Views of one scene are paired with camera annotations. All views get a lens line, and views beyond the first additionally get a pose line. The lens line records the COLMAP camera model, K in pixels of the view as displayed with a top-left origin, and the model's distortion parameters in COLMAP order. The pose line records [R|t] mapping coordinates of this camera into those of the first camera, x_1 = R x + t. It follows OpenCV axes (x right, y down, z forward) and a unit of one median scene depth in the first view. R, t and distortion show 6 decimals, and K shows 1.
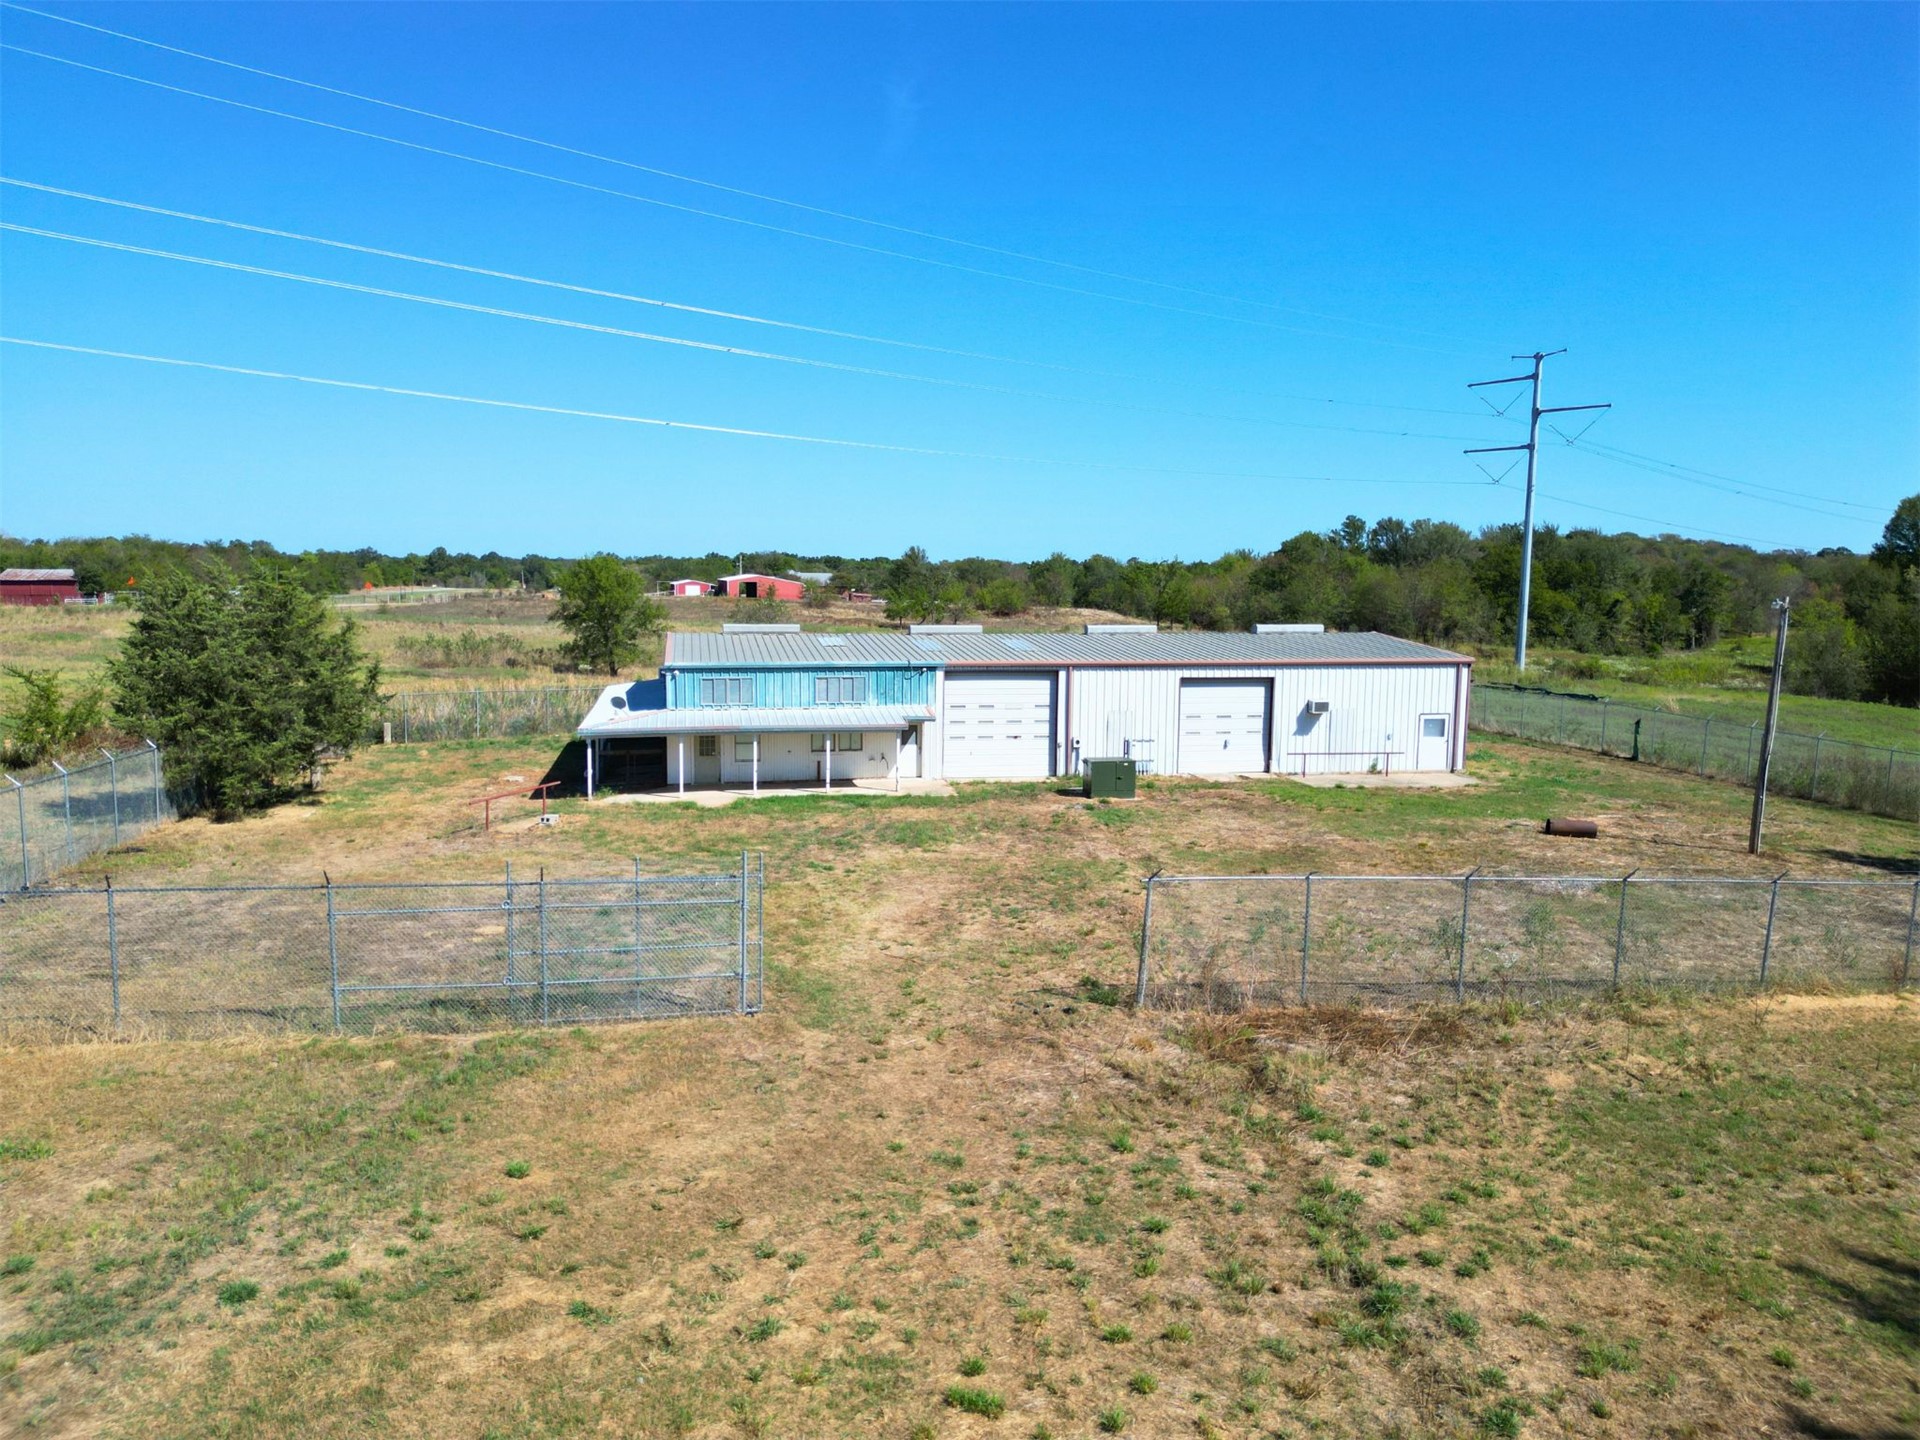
lens RADIAL K [[1344.3, 0, 961.1], [0, 1344.3, 714.0], [0, 0, 1]] dist [0.059973, -0.050120]
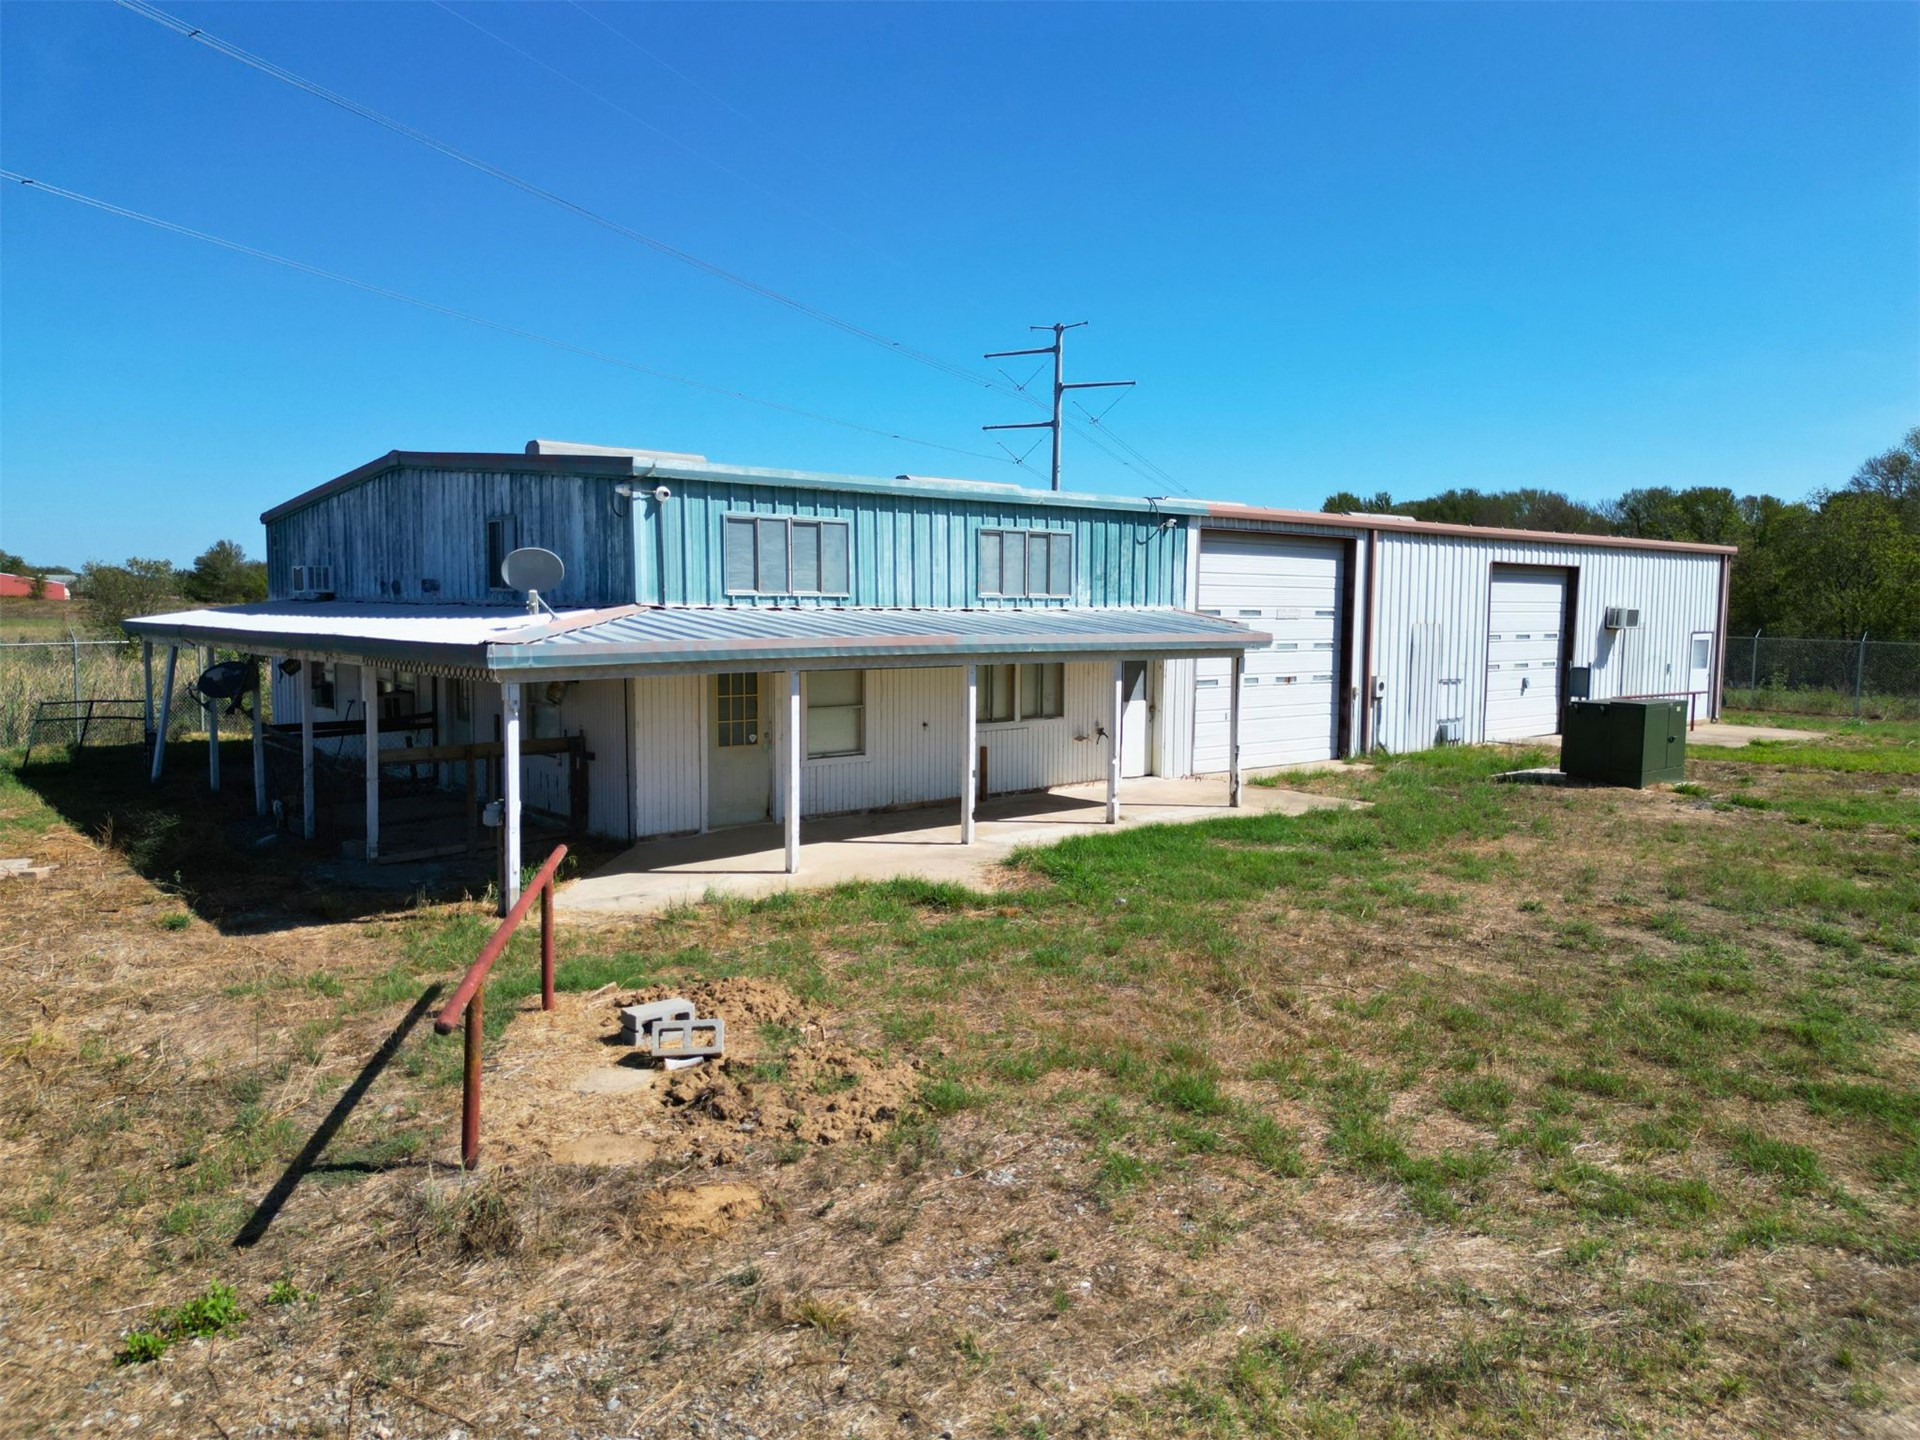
lens RADIAL K [[1344.3, 0, 959.9], [0, 1344.3, 713.0], [0, 0, 1]] dist [0.059973, -0.050120]
pose [[0.873815, -0.040914, 0.484534, -0.282451], [0.052354, 0.998578, -0.010095, 0.027103], [-0.483432, 0.034188, 0.874714, 0.621743]]
